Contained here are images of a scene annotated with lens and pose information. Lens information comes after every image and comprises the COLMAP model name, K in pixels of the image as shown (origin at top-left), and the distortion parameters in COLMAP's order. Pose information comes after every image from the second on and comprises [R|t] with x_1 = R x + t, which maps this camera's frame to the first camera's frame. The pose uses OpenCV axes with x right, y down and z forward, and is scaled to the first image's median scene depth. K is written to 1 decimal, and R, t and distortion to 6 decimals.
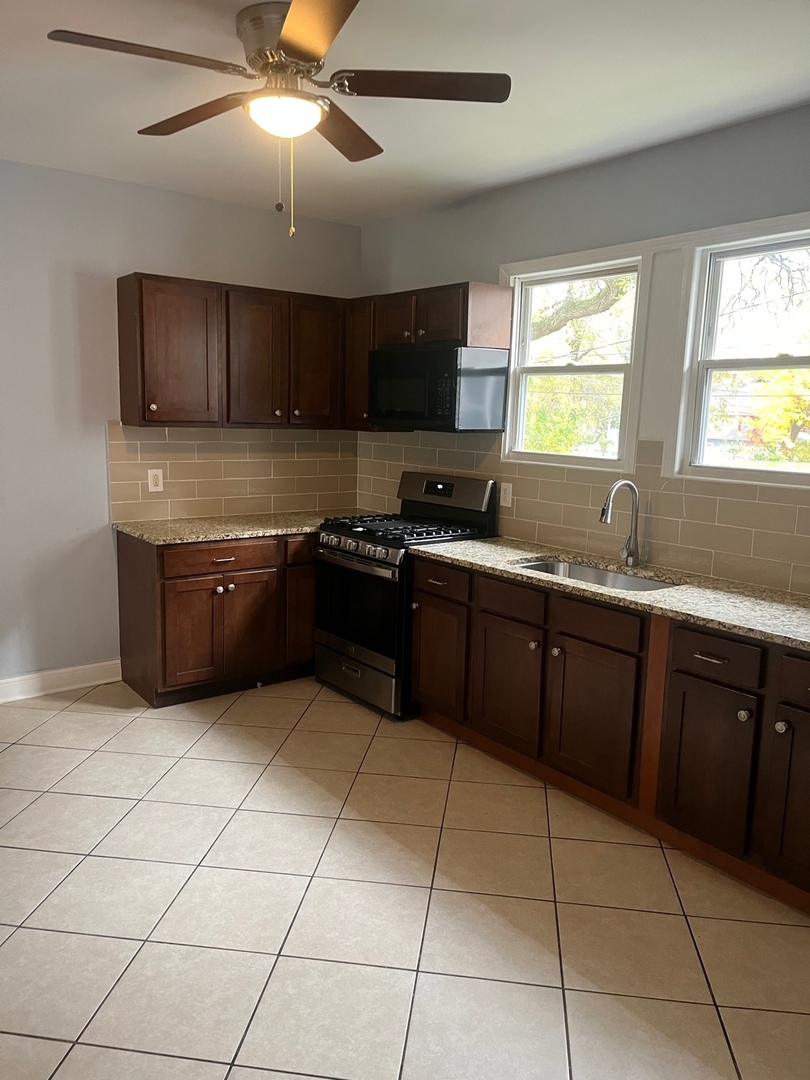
lens RADIAL K [[809.4, 0, 406.1], [0, 809.4, 542.7], [0, 0, 1]] dist [0.053223, -0.090858]
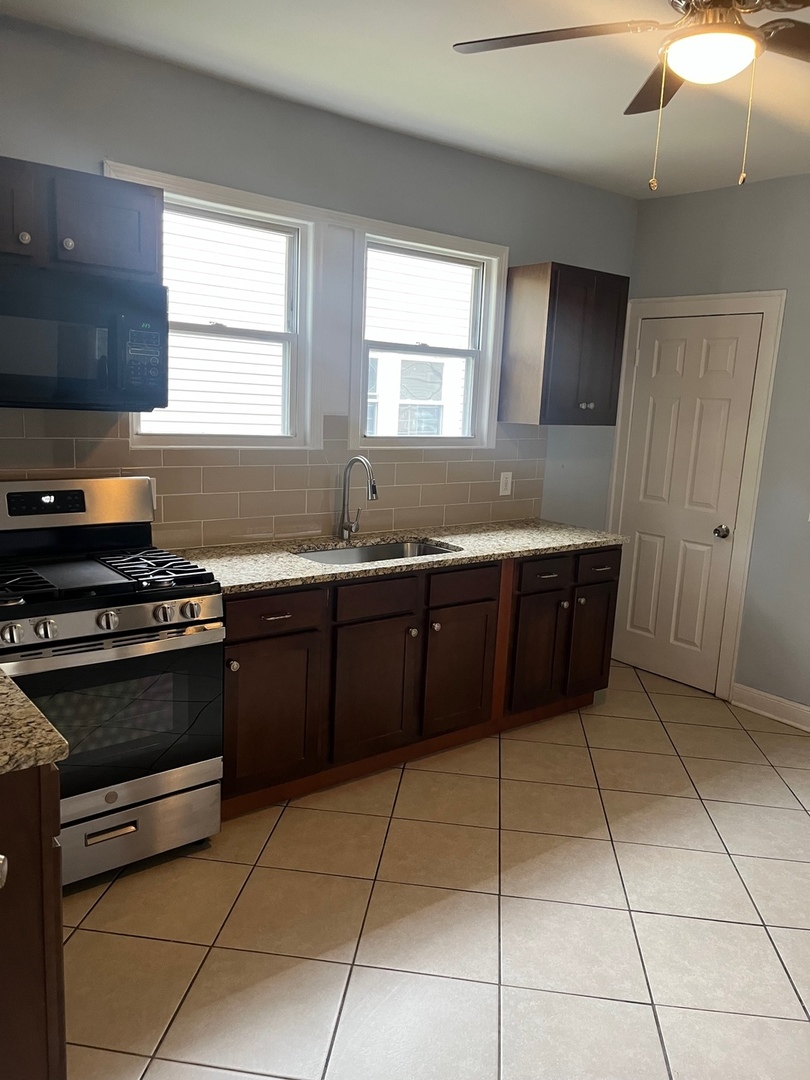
lens RADIAL K [[805.5, 0, 391.7], [0, 805.5, 540.1], [0, 0, 1]] dist [0.069231, -0.101216]
pose [[-0.003445, -0.201795, 0.979422, -0.739848], [0.116689, 0.972655, 0.200811, -0.172262], [-0.993163, 0.114980, 0.020197, 0.947986]]
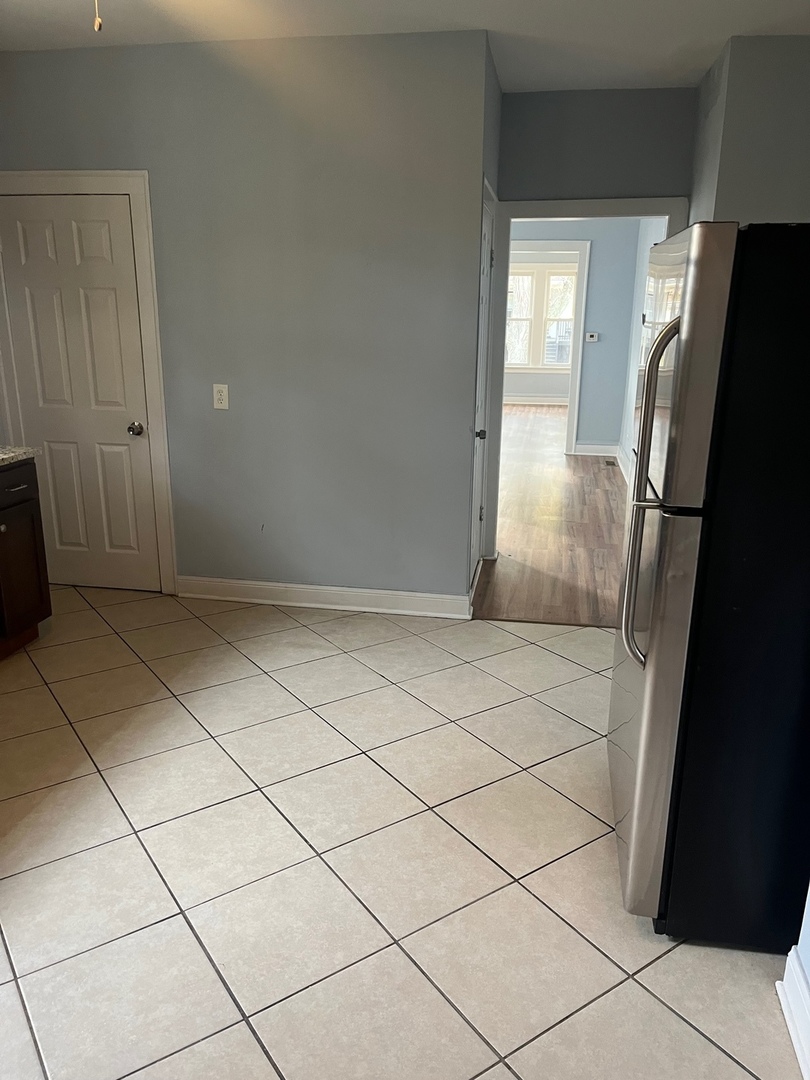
lens RADIAL K [[812.1, 0, 404.5], [0, 812.1, 545.1], [0, 0, 1]] dist [0.080291, -0.093619]
pose [[-0.672780, -0.235623, 0.701319, -0.688529], [0.092217, 0.913831, 0.395485, -0.164500], [-0.734073, 0.330748, -0.593079, 0.958141]]
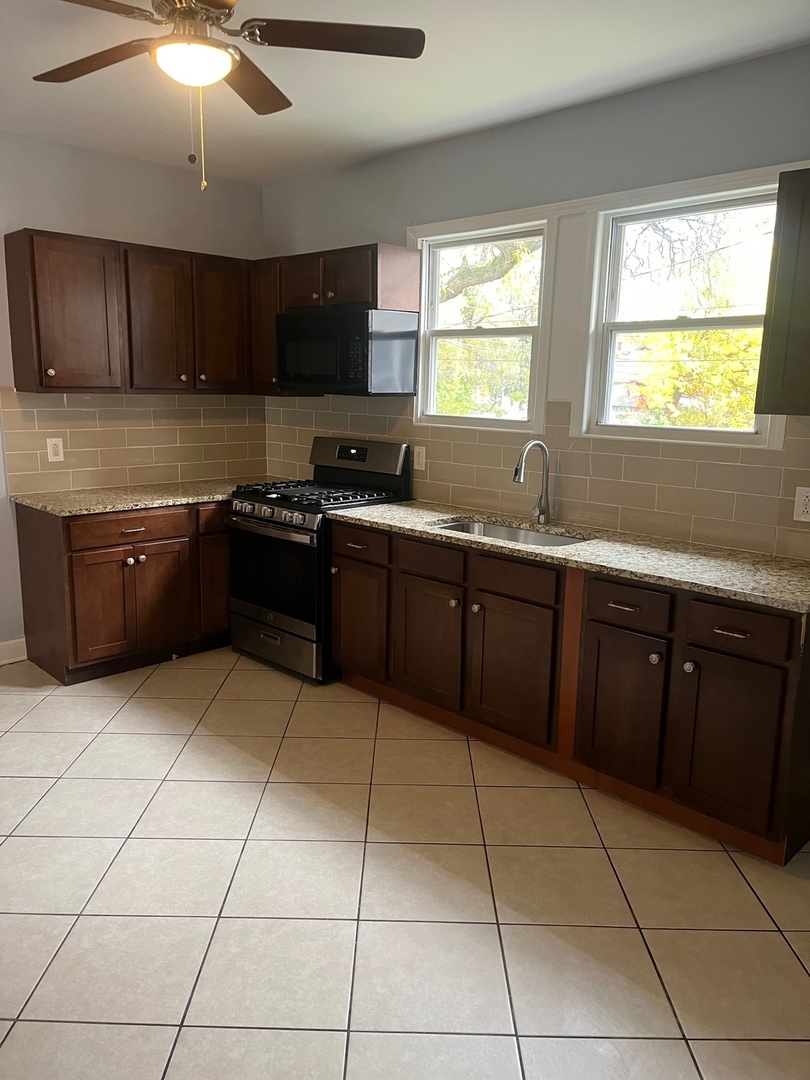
lens RADIAL K [[809.4, 0, 406.1], [0, 809.4, 542.7], [0, 0, 1]] dist [0.053223, -0.090858]
pose [[0.992128, -0.031777, 0.121131, -0.023153], [0.027258, 0.998876, 0.038780, 0.008364], [-0.122227, -0.035173, 0.991879, -0.005280]]
